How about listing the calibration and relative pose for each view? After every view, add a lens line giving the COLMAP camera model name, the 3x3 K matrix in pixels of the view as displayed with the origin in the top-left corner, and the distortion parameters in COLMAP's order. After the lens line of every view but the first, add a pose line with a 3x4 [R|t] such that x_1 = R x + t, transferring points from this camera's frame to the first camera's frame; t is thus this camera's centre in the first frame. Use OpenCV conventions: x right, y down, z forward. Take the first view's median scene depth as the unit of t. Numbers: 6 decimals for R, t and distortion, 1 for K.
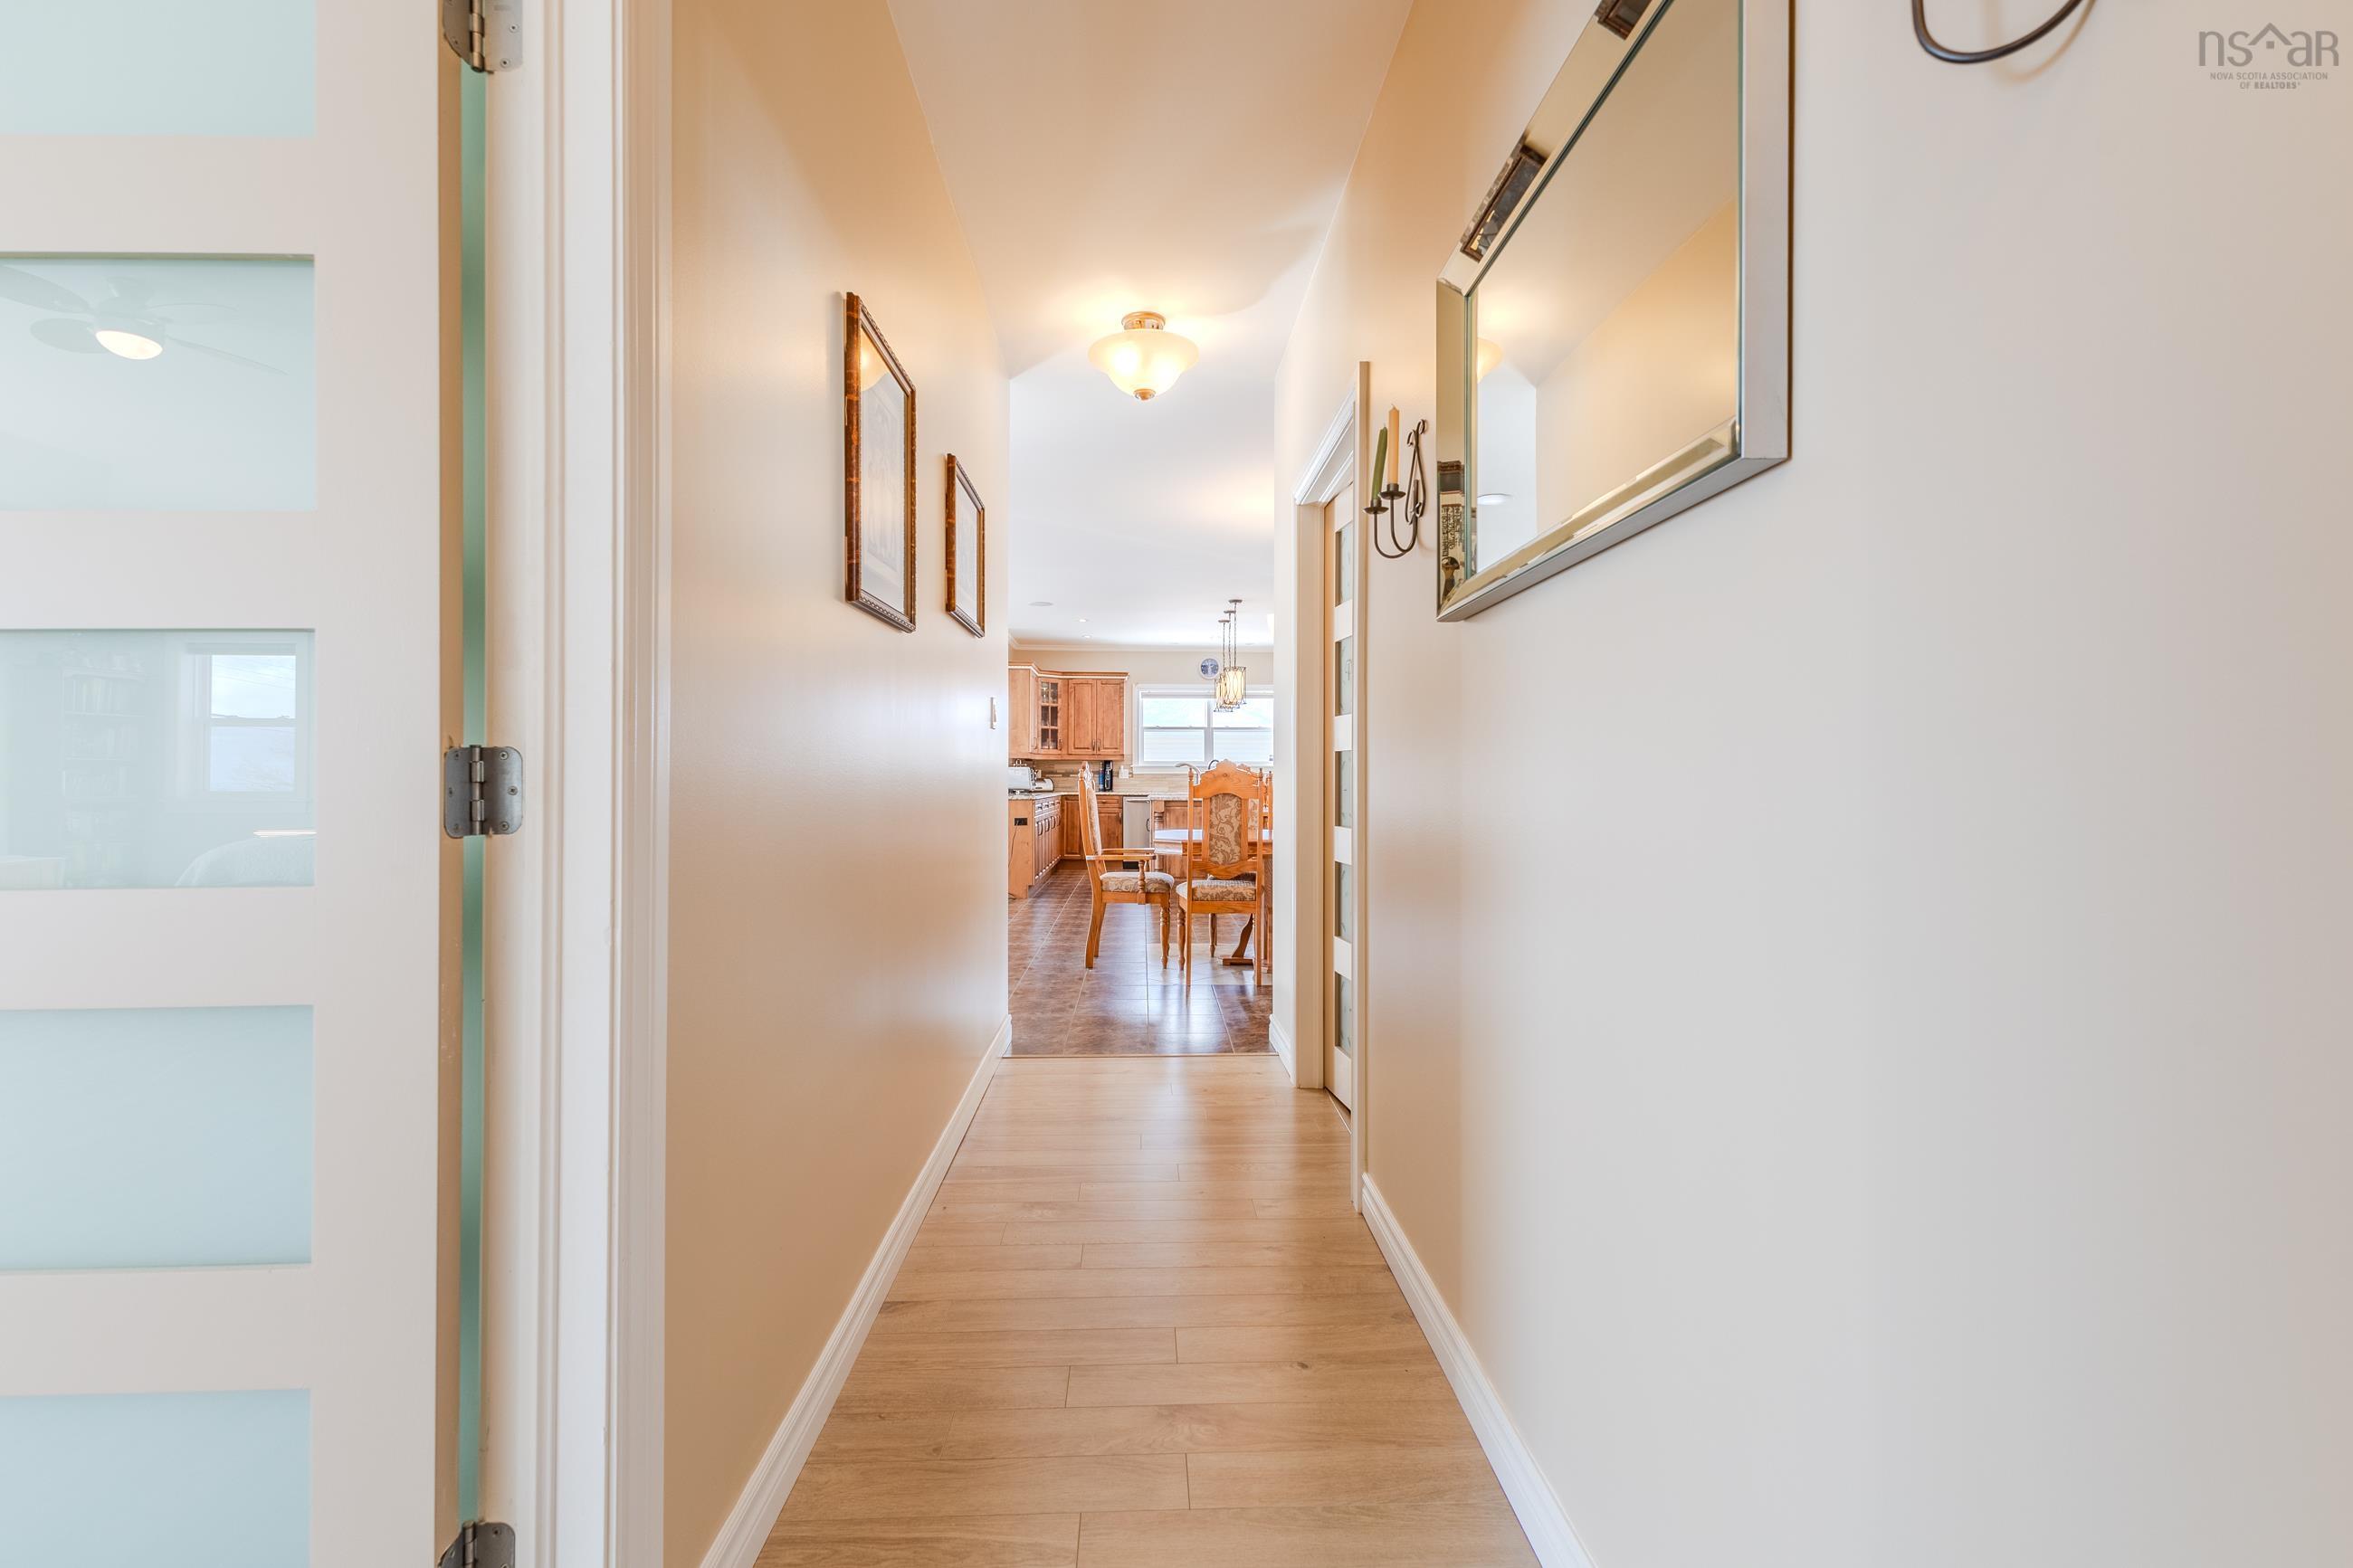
lens RADIAL K [[1024.6, 0, 1179.4], [0, 1024.6, 778.8], [0, 0, 1]] dist [0.005616, -0.002539]
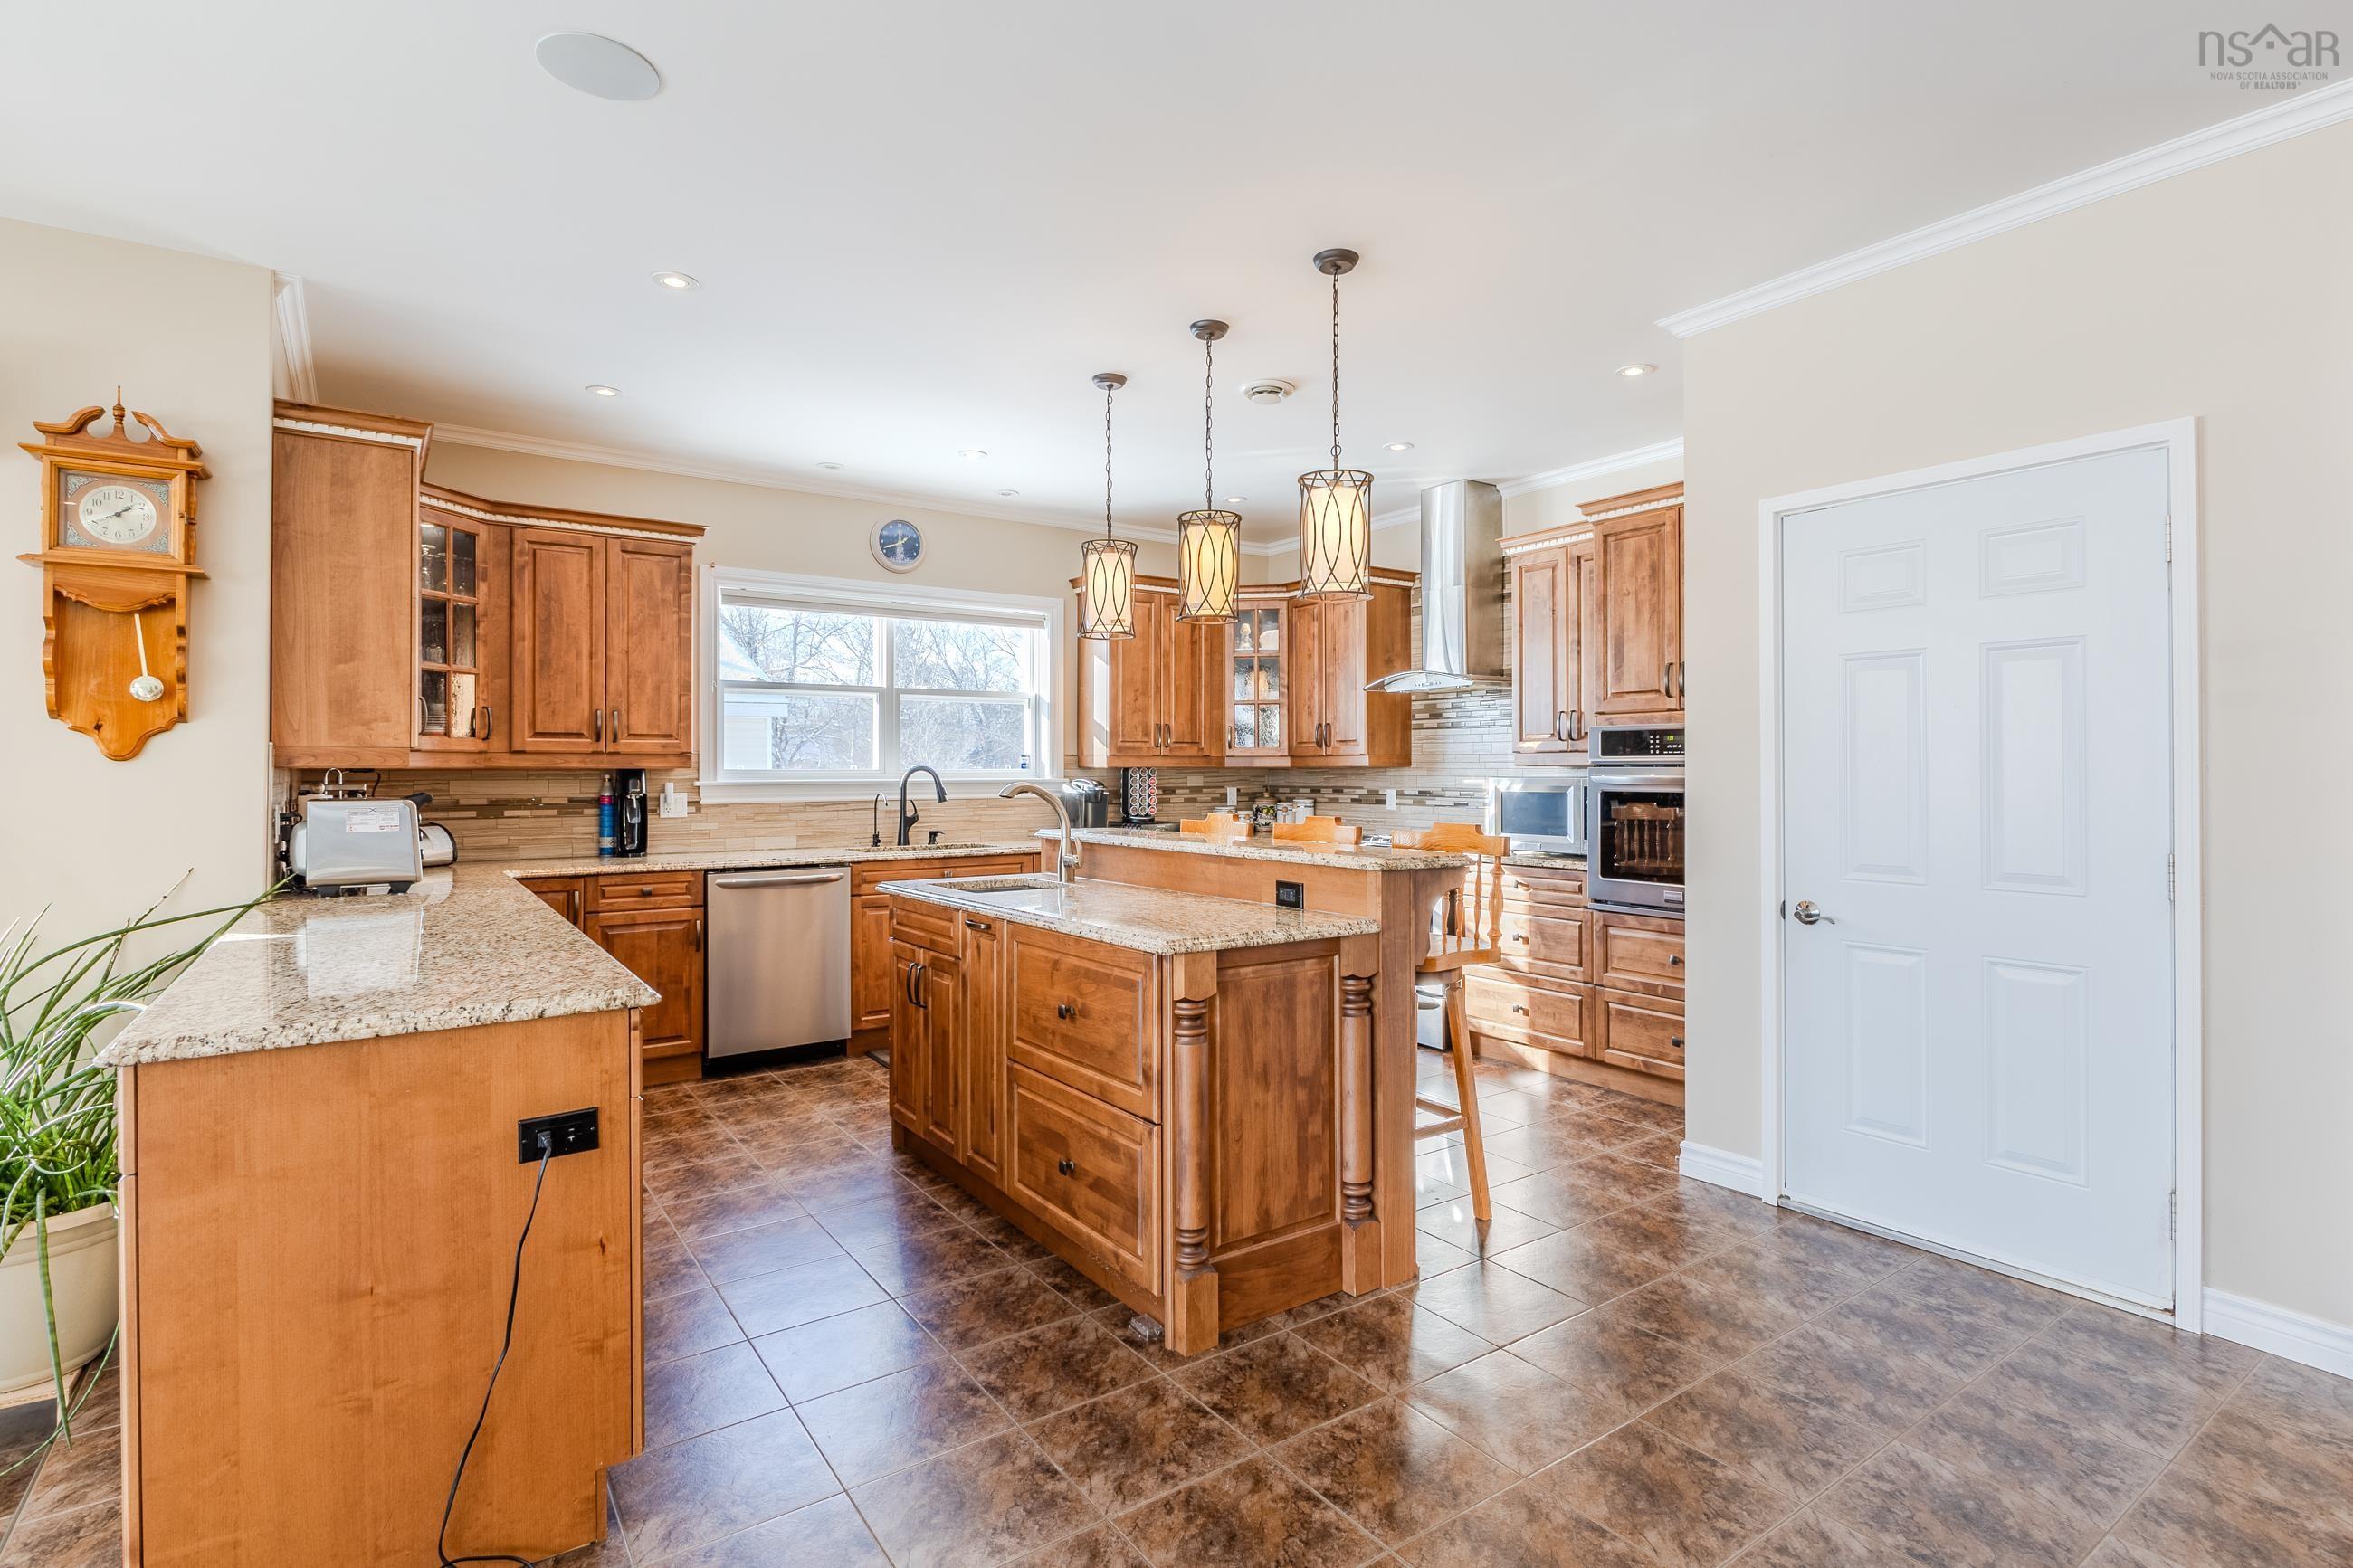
lens RADIAL K [[1156.5, 0, 1208.5], [0, 1156.5, 776.6], [0, 0, 1]] dist [-0.014170, -0.001557]
pose [[0.836249, -0.003630, 0.548338, -0.124057], [0.002590, 0.999993, 0.002671, -0.015980], [-0.548344, -0.000813, 0.836252, 0.558388]]
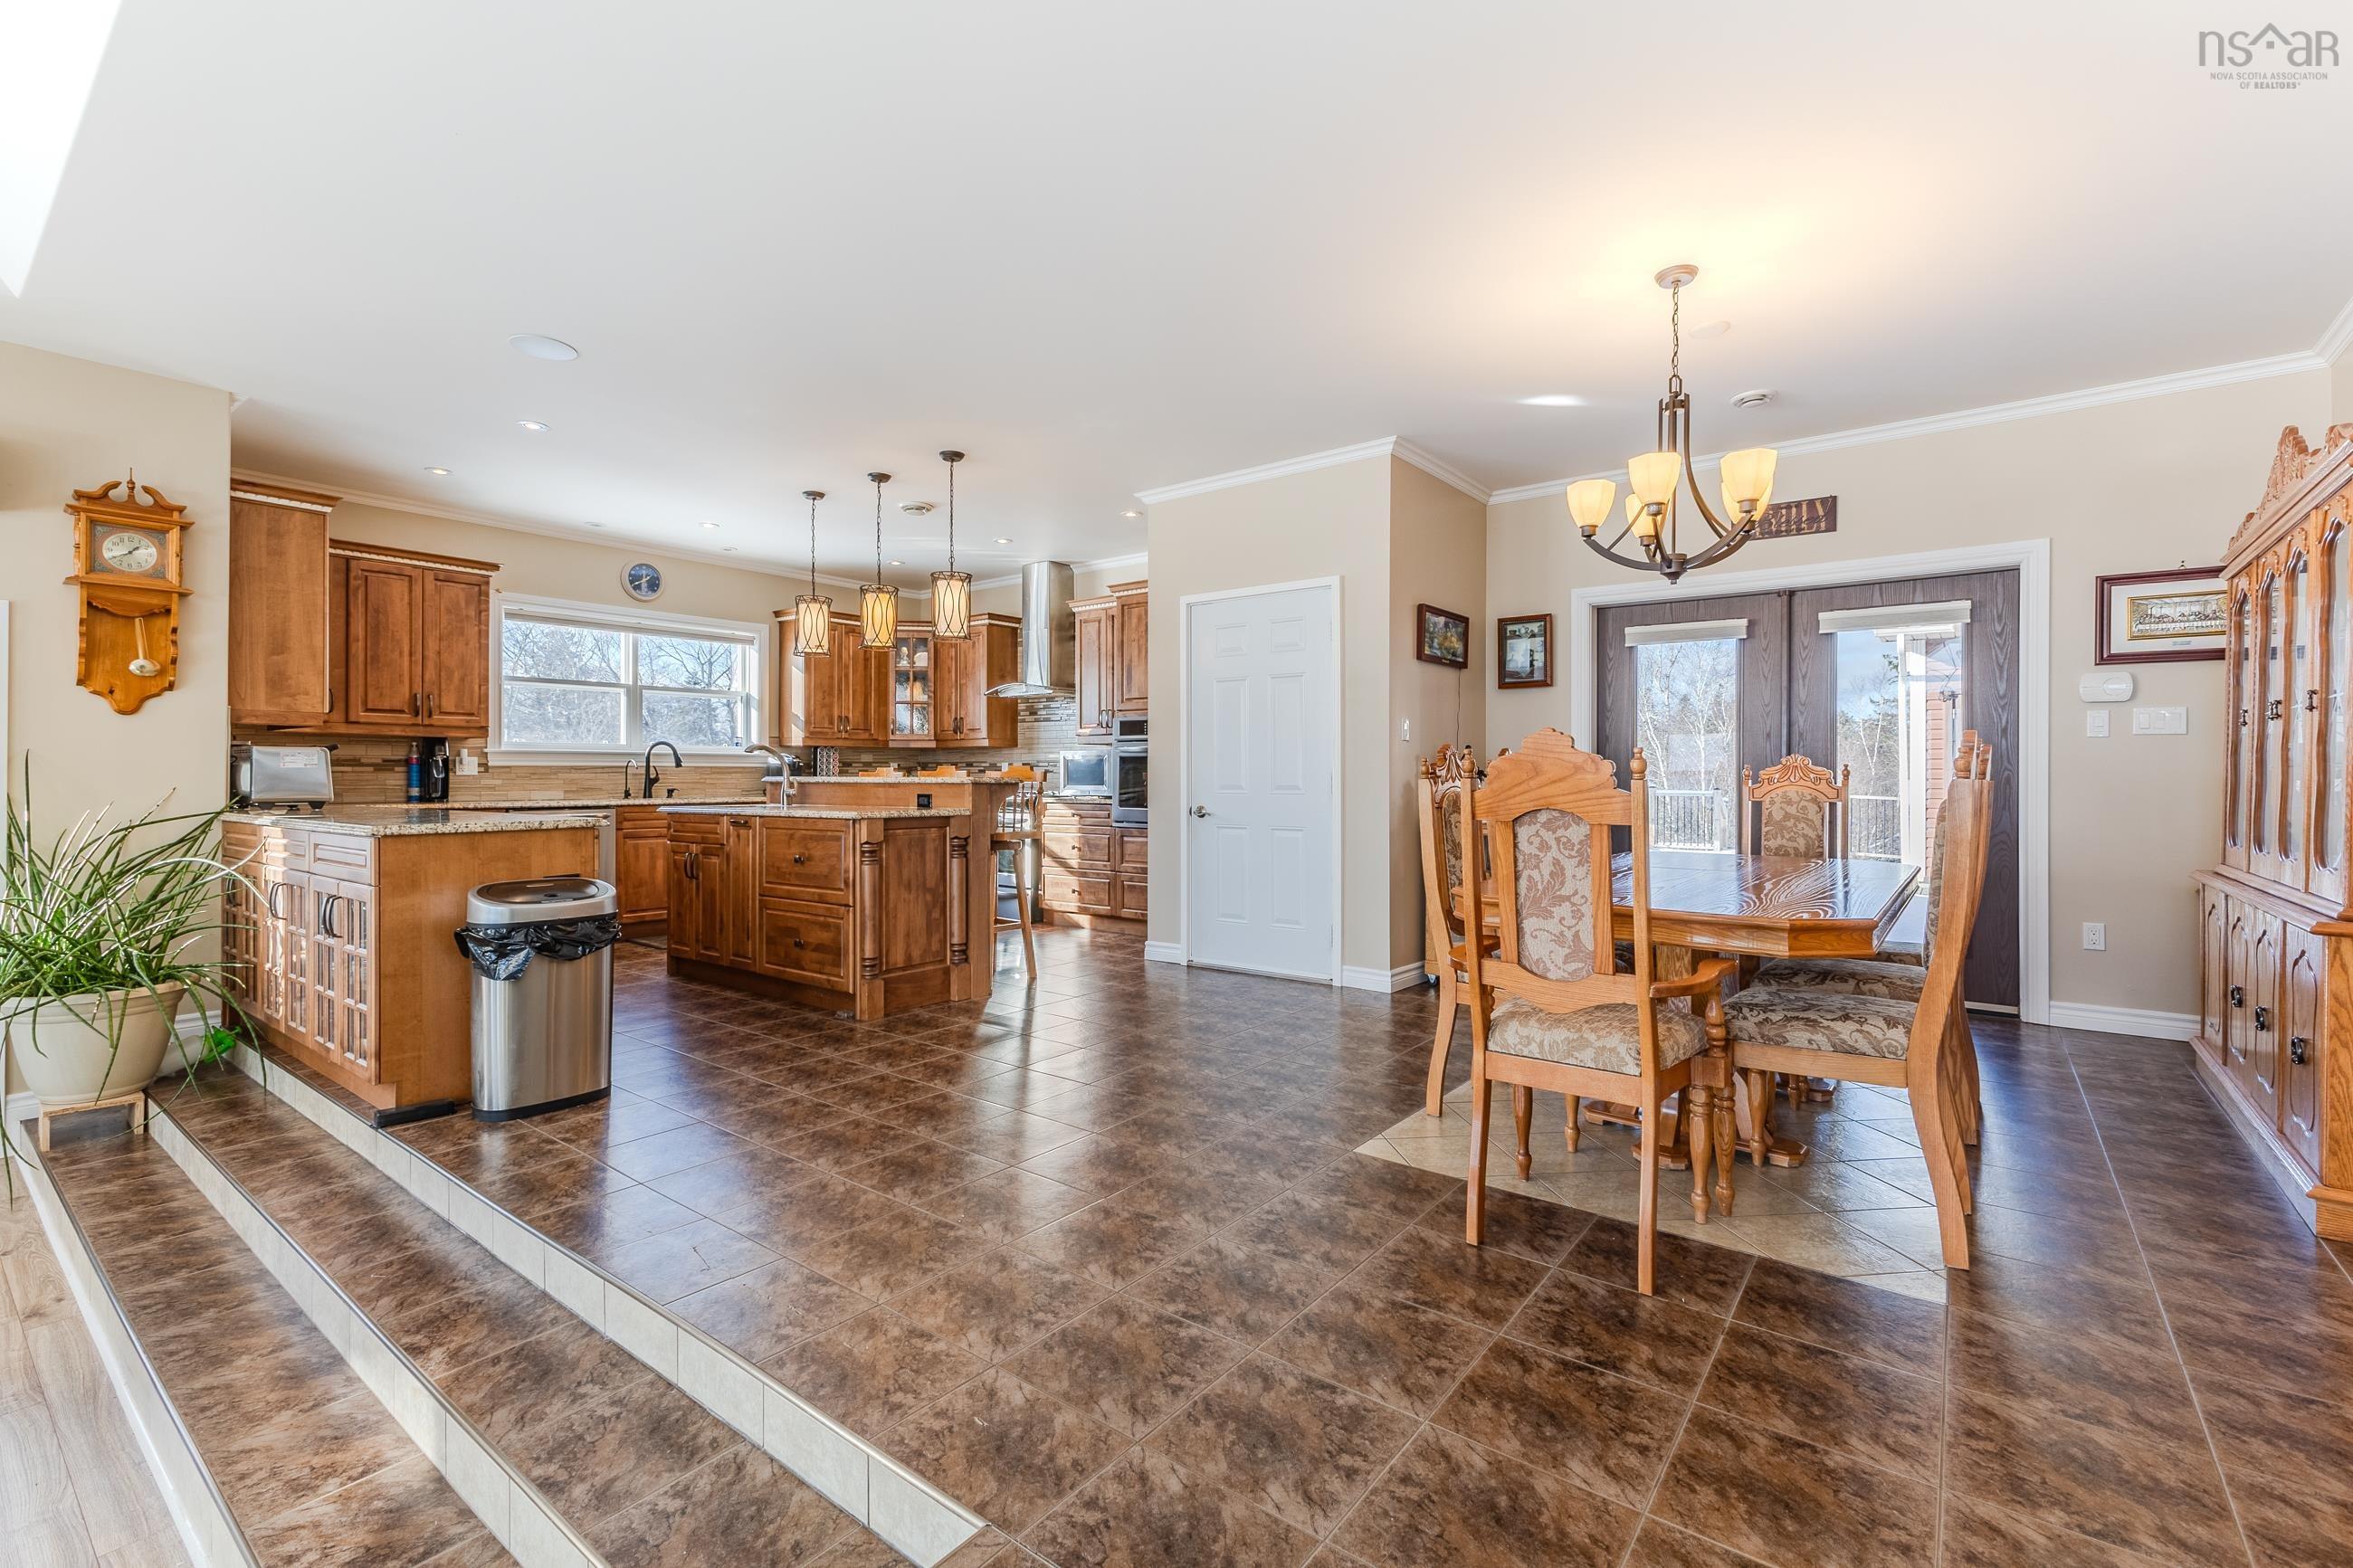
lens RADIAL K [[1024.6, 0, 1174.0], [0, 1024.6, 777.2], [0, 0, 1]] dist [0.005616, -0.002539]
pose [[0.648351, -0.000636, 0.761342, -0.218247], [0.000129, 1.000000, 0.000725, 0.000503], [-0.761342, -0.000372, 0.648350, 0.418240]]
